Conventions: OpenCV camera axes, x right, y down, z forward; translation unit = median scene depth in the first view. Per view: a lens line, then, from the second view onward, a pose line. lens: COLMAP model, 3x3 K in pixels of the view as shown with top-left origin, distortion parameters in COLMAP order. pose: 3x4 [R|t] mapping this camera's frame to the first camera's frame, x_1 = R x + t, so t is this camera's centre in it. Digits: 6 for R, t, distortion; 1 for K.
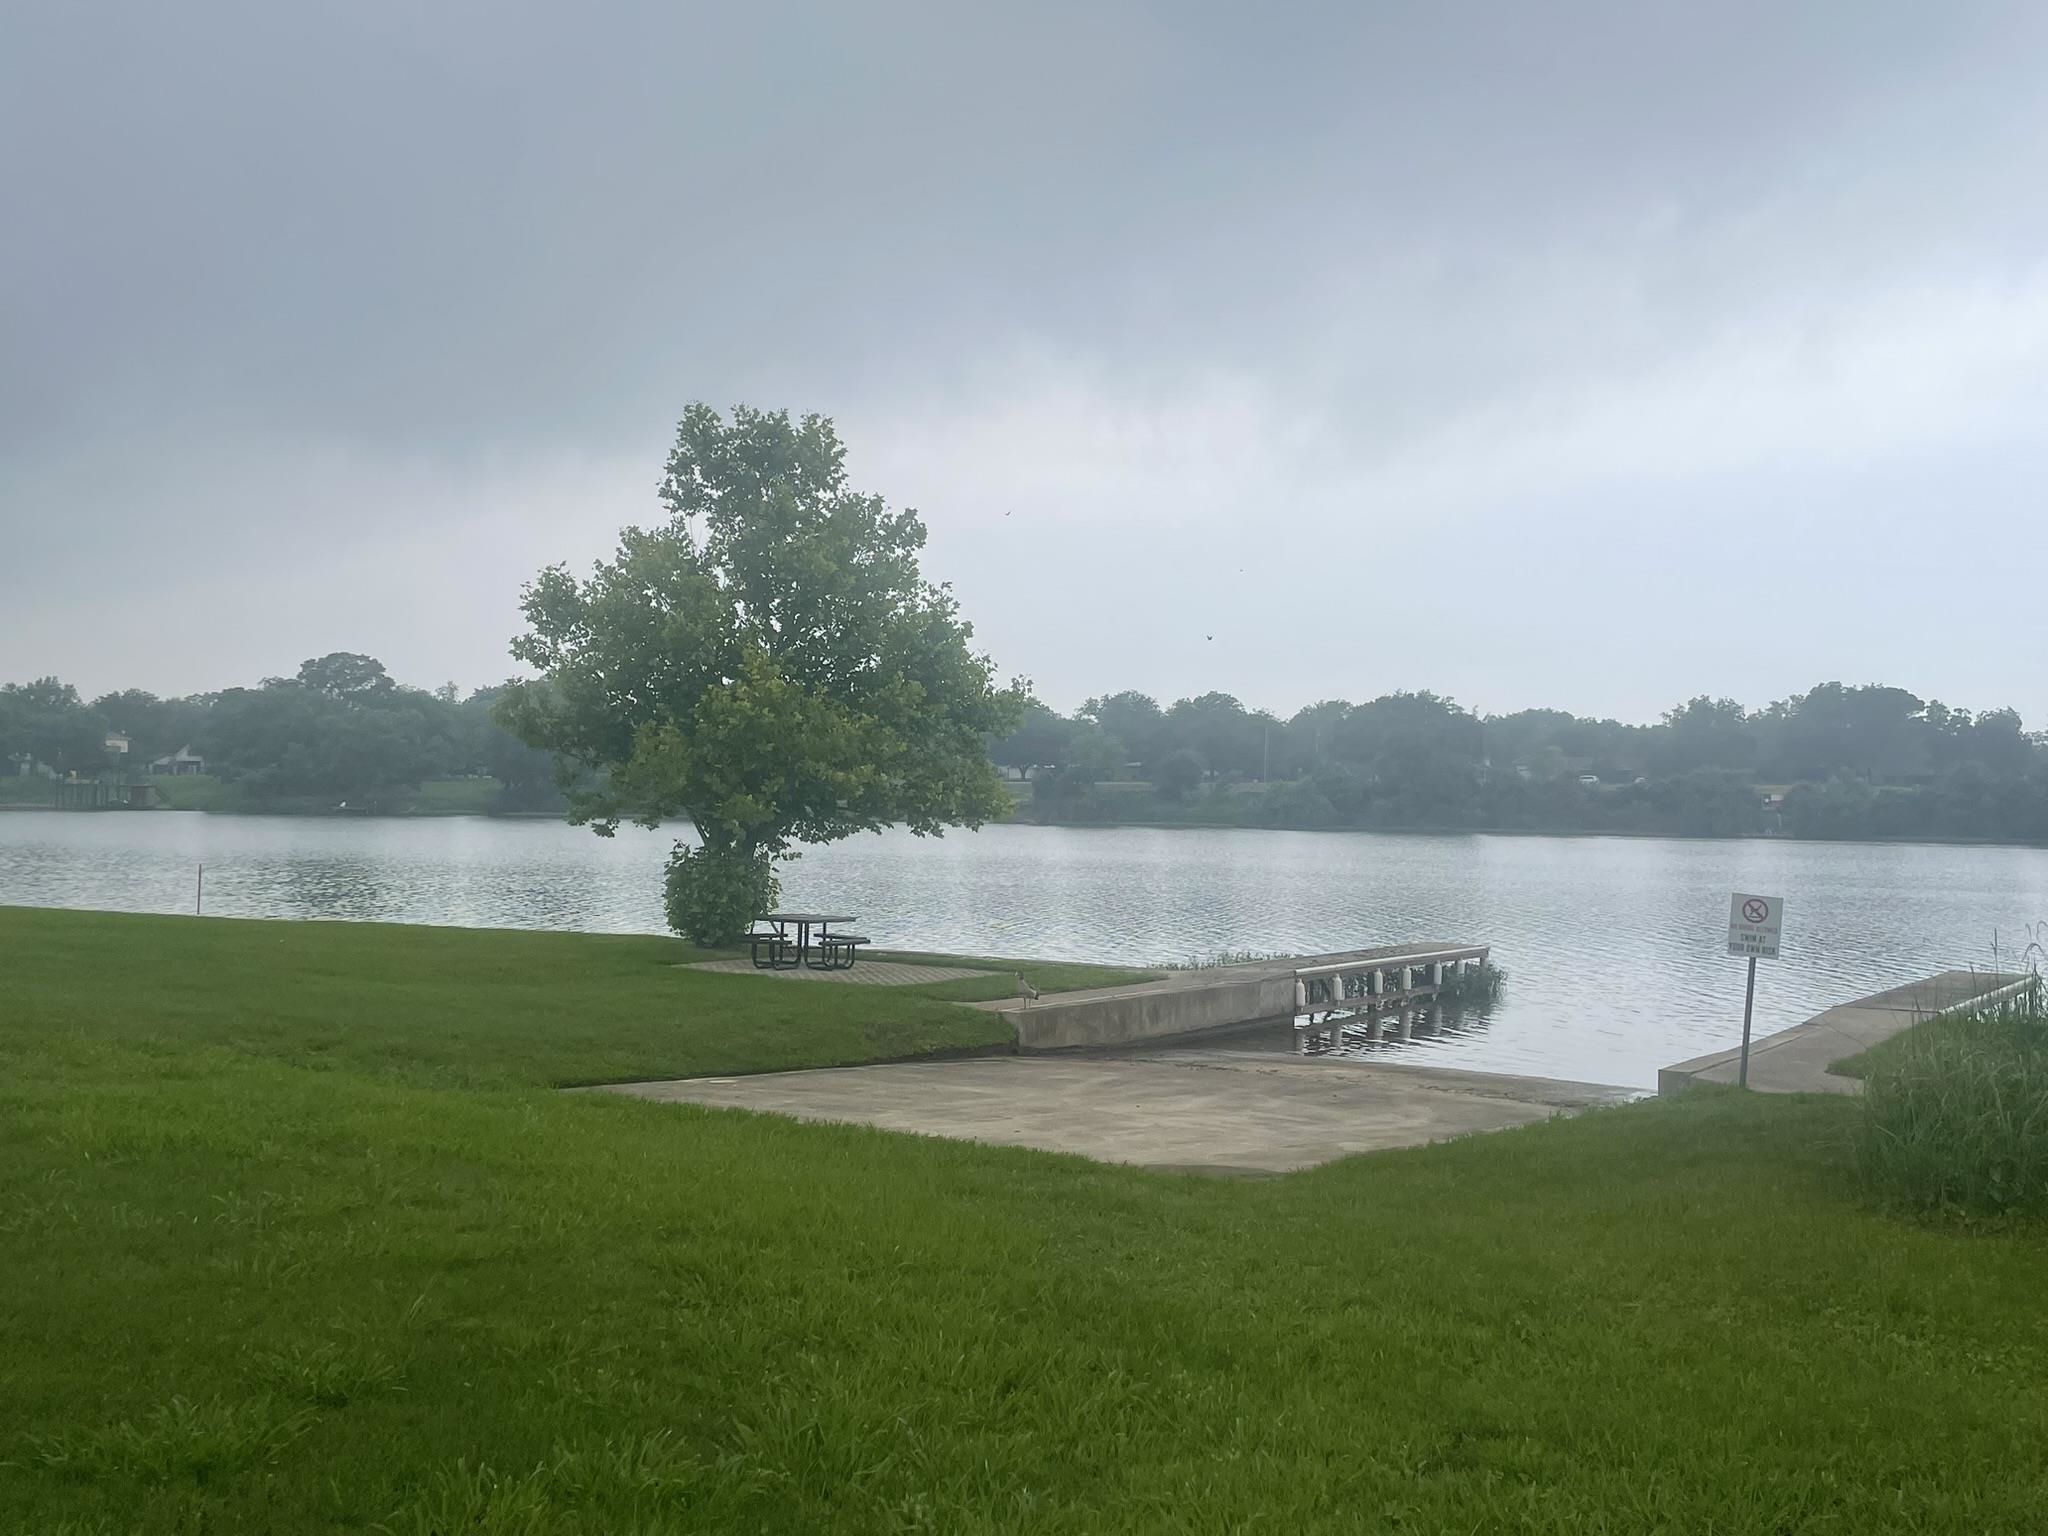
lens RADIAL K [[2022.1, 0, 1028.0], [0, 2022.1, 736.1], [0, 0, 1]] dist [0.049322, -0.011588]
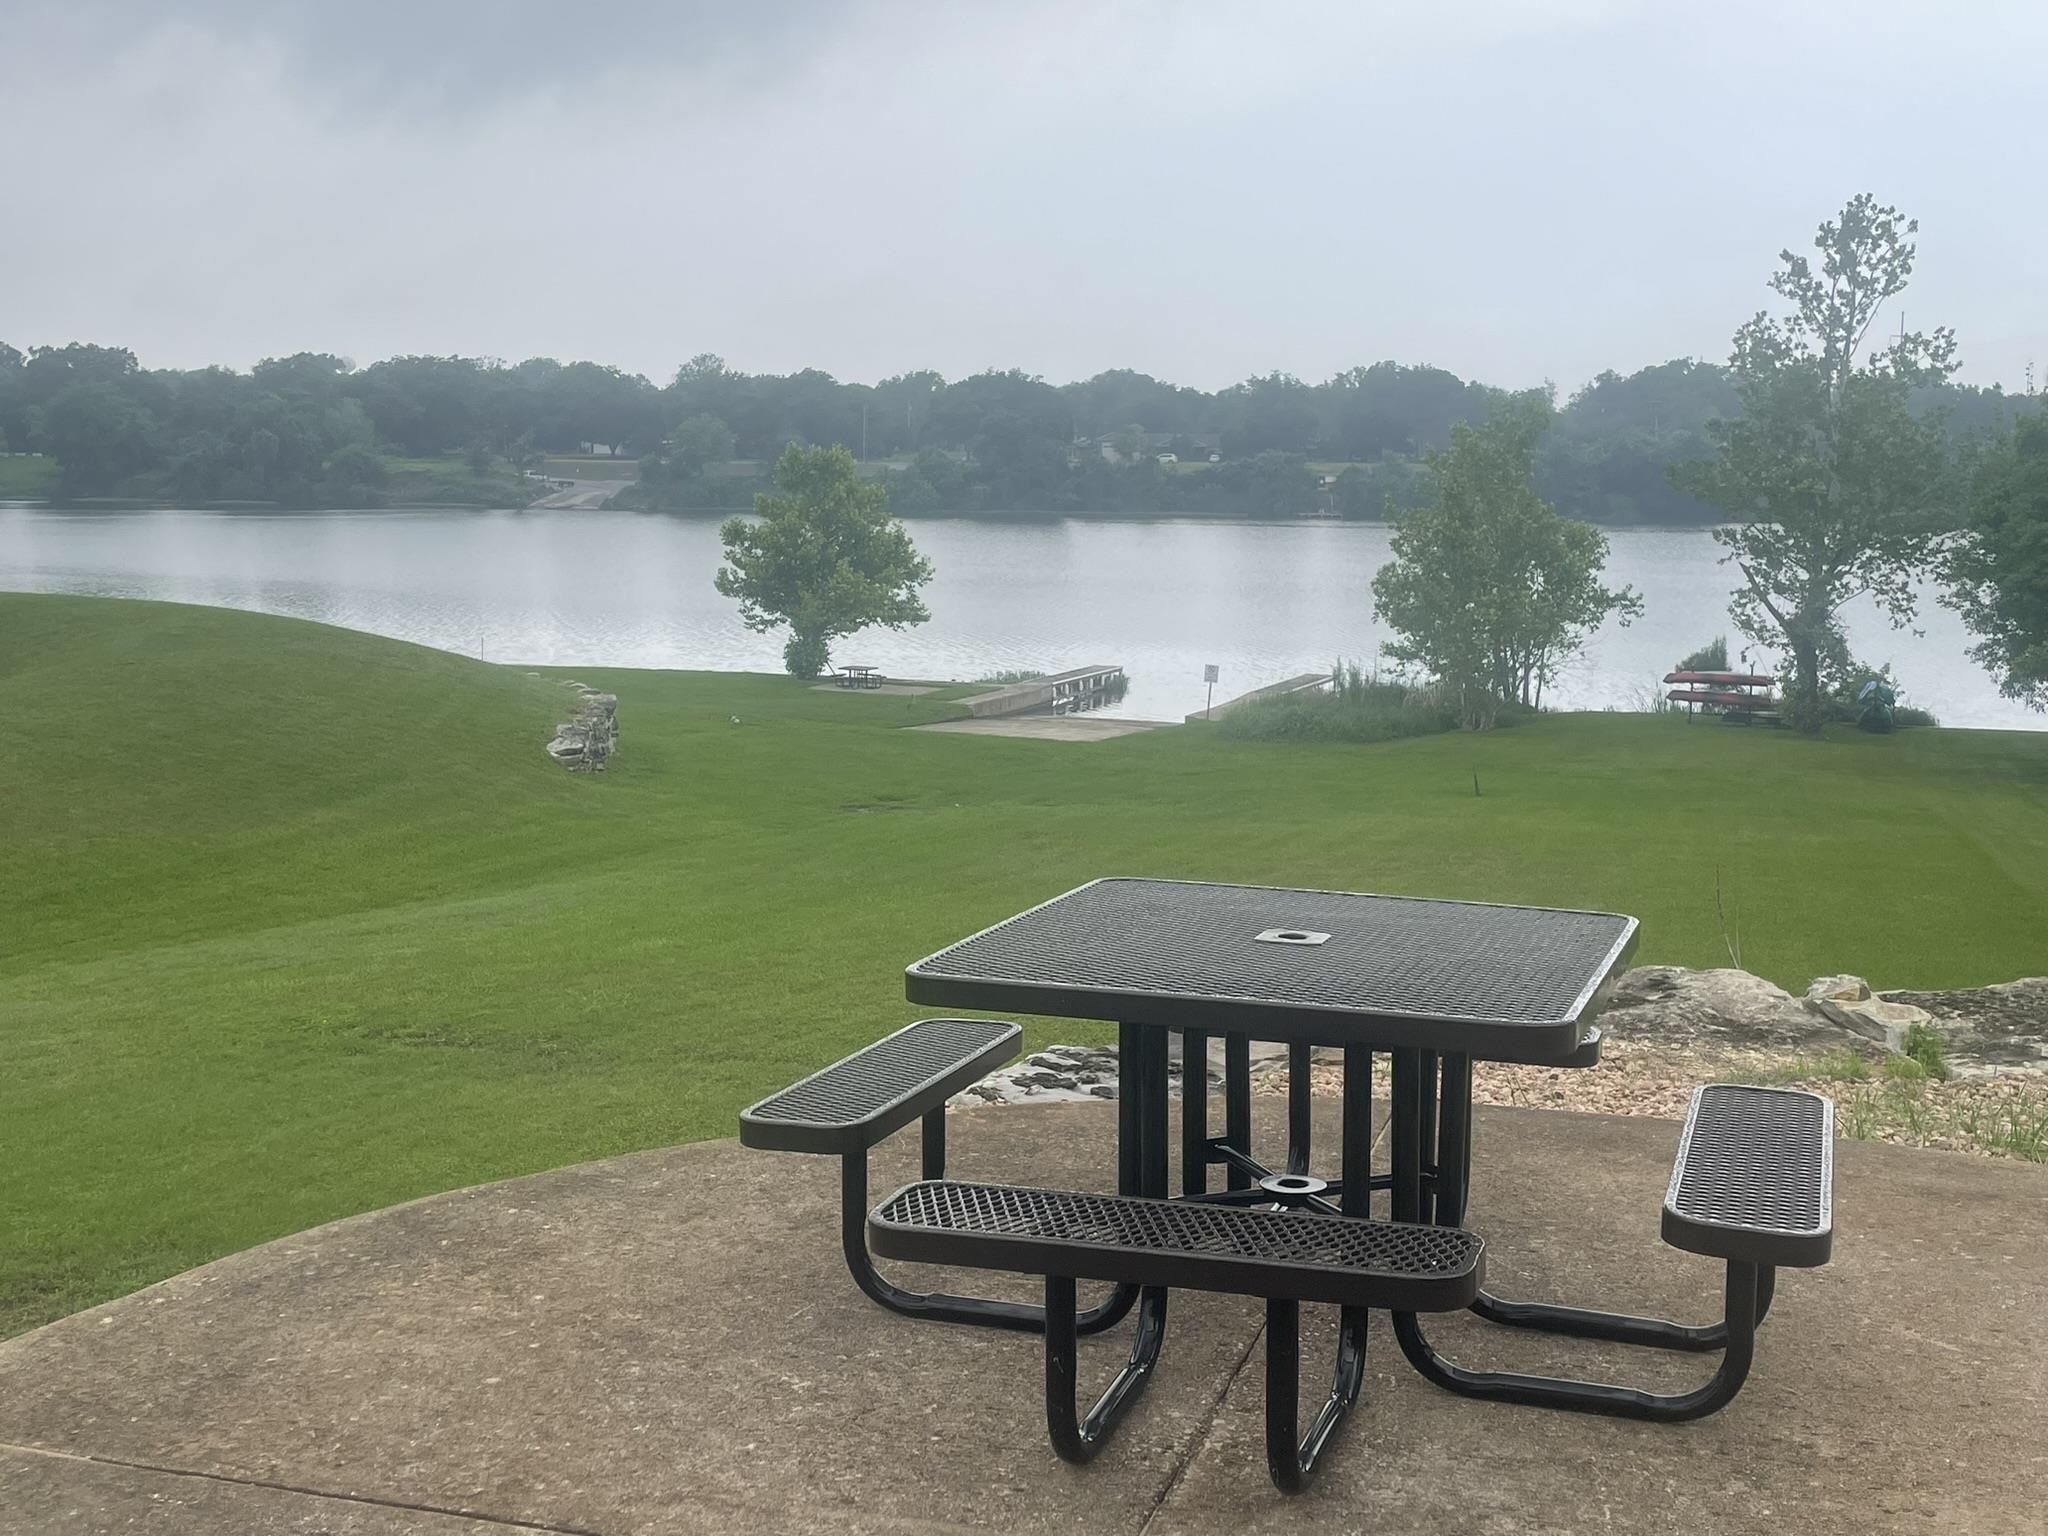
lens RADIAL K [[2301.0, 0, 1024.0], [0, 2301.0, 768.0], [0, 0, 1]] dist [0.013376, 0.010268]
pose [[0.978489, -0.033793, 0.203512, -0.055065], [-0.001854, 0.985012, 0.172474, -0.030847], [-0.206290, -0.169141, 0.963761, -0.198952]]
